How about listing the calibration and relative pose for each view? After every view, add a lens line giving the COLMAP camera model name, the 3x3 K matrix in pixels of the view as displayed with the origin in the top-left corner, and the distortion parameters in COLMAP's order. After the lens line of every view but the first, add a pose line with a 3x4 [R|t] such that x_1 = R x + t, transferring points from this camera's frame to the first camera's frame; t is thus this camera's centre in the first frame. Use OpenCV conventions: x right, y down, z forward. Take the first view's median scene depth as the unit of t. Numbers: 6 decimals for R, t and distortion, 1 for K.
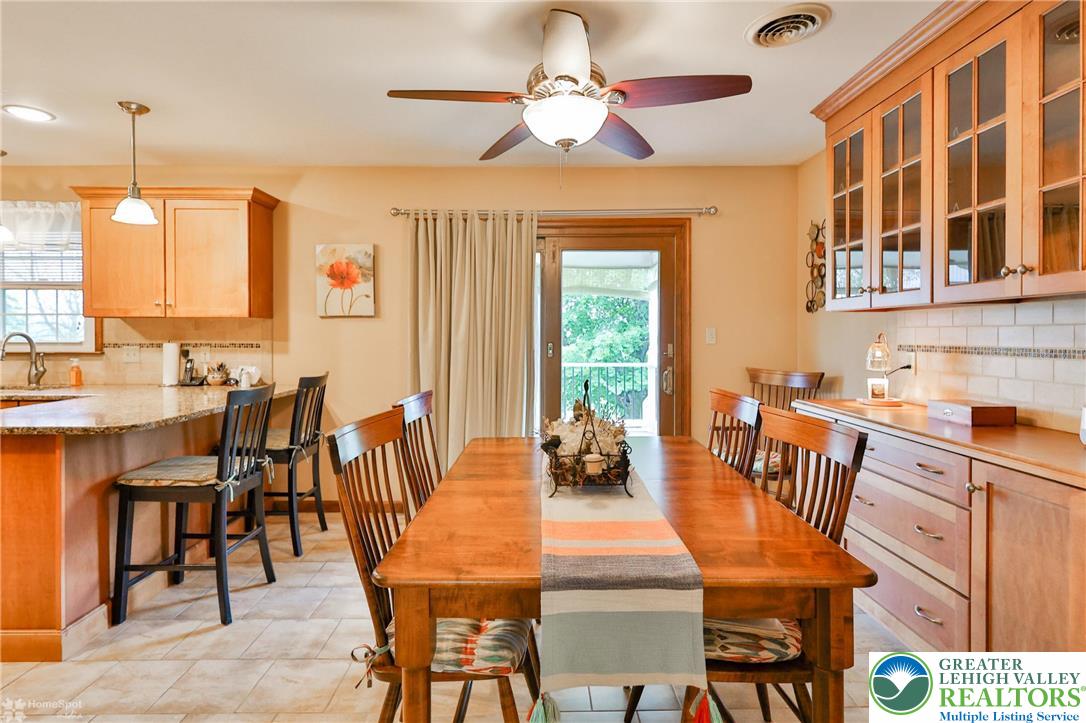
lens RADIAL K [[540.3, 0, 538.7], [0, 540.3, 337.9], [0, 0, 1]] dist [0.000921, 0.000015]
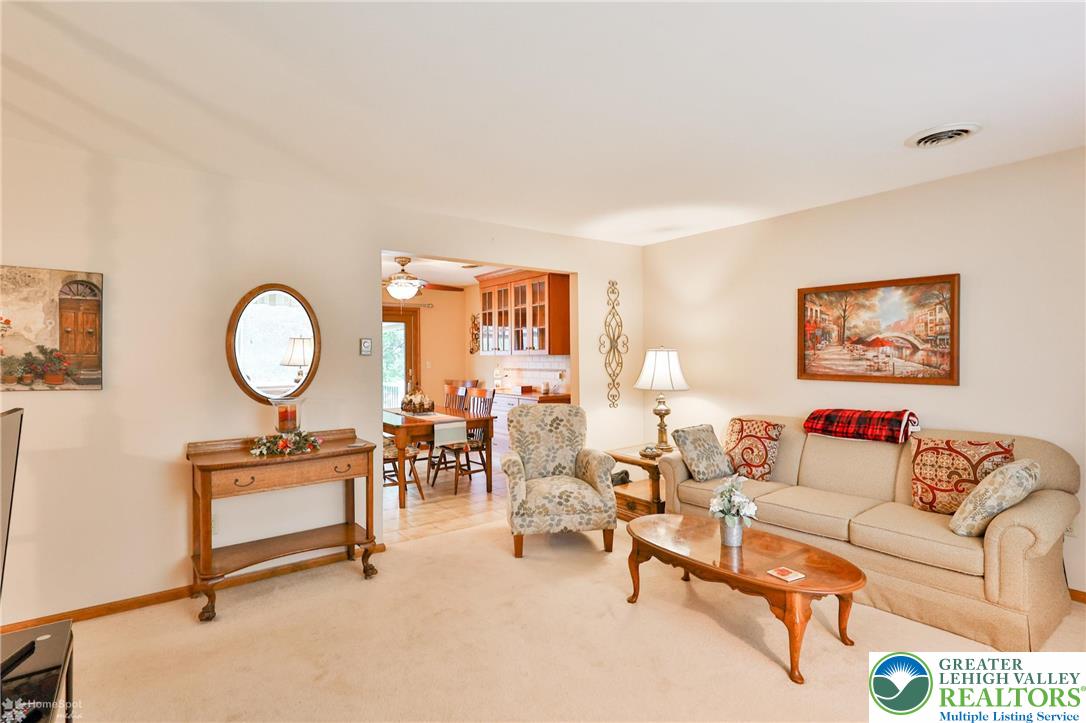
lens RADIAL K [[540.3, 0, 546.2], [0, 540.3, 356.6], [0, 0, 1]] dist [0.000921, 0.000015]
pose [[0.797344, -0.004354, 0.603509, -0.607611], [0.009125, 0.999947, -0.004842, -0.021667], [-0.603456, 0.009368, 0.797341, -0.978532]]
